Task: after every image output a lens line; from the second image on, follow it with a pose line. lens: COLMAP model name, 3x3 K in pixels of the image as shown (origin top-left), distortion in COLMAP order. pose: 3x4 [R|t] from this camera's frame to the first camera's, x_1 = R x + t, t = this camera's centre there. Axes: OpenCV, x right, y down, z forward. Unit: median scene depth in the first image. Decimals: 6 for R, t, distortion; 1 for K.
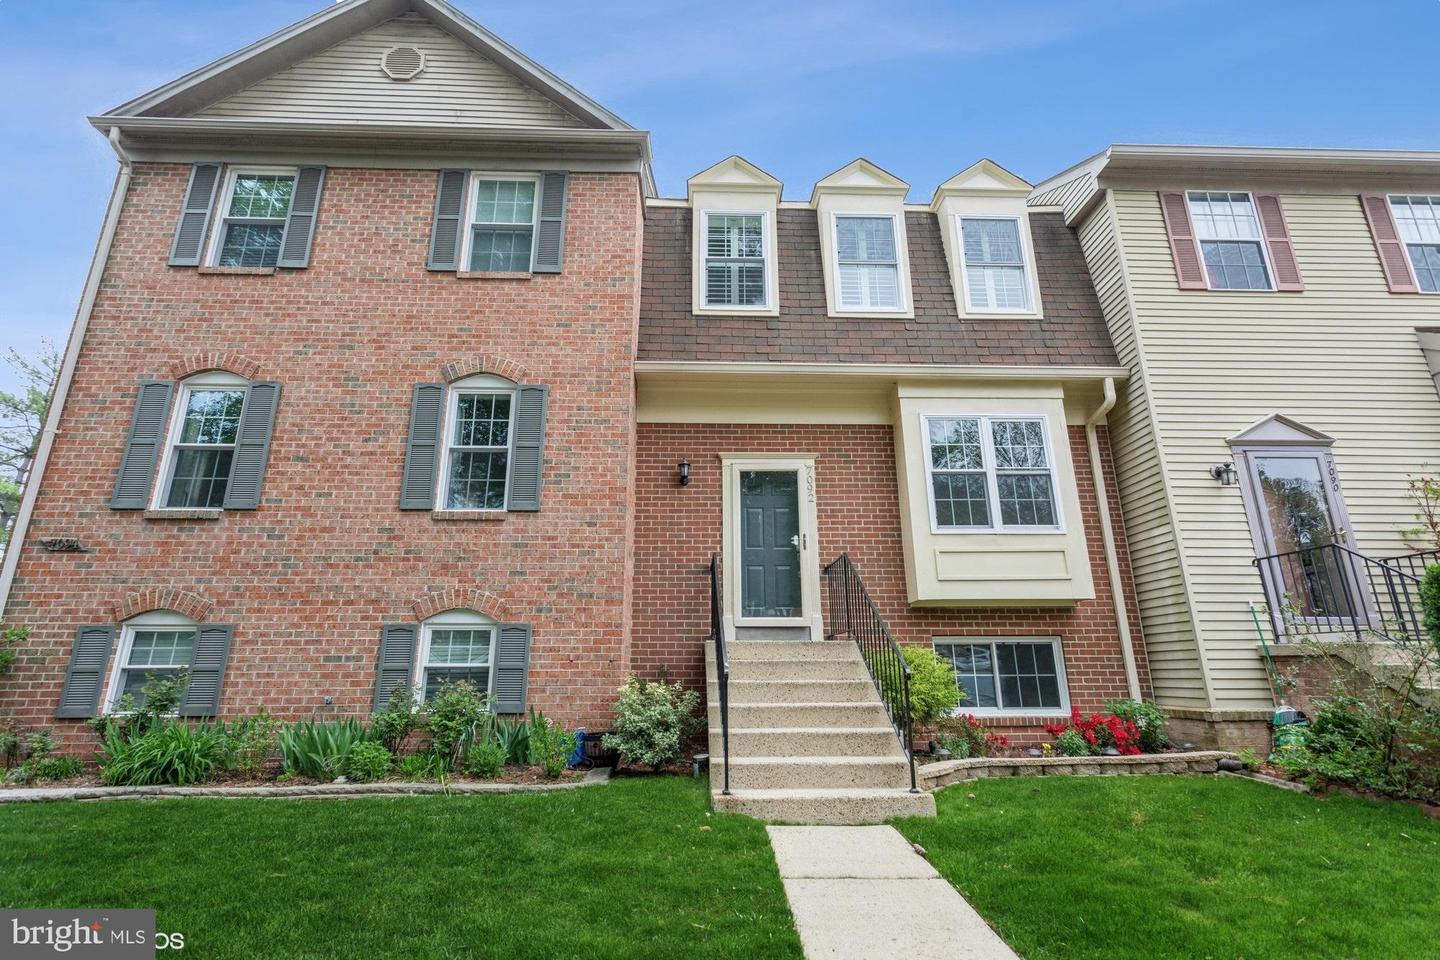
lens RADIAL K [[682.1, 0, 718.8], [0, 682.1, 479.1], [0, 0, 1]] dist [-0.000995, 0.002870]
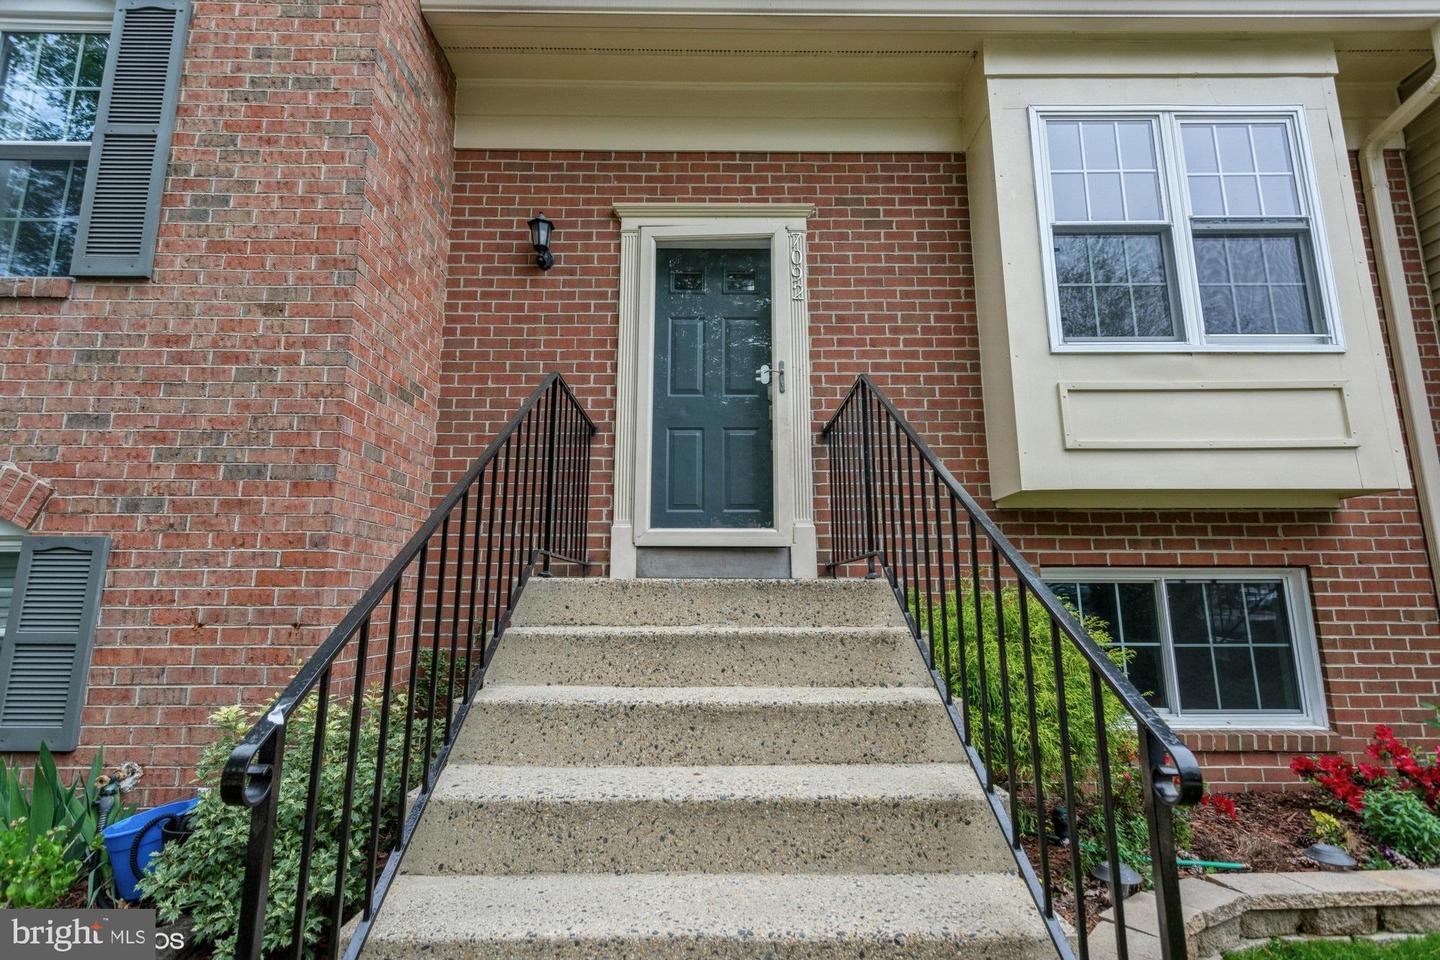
lens RADIAL K [[682.1, 0, 717.3], [0, 682.1, 480.7], [0, 0, 1]] dist [-0.000995, 0.002870]
pose [[0.999624, 0.000128, -0.027420, 0.093539], [0.002884, 0.993956, 0.109745, 0.113028], [0.027269, -0.109783, 0.993582, 0.508191]]
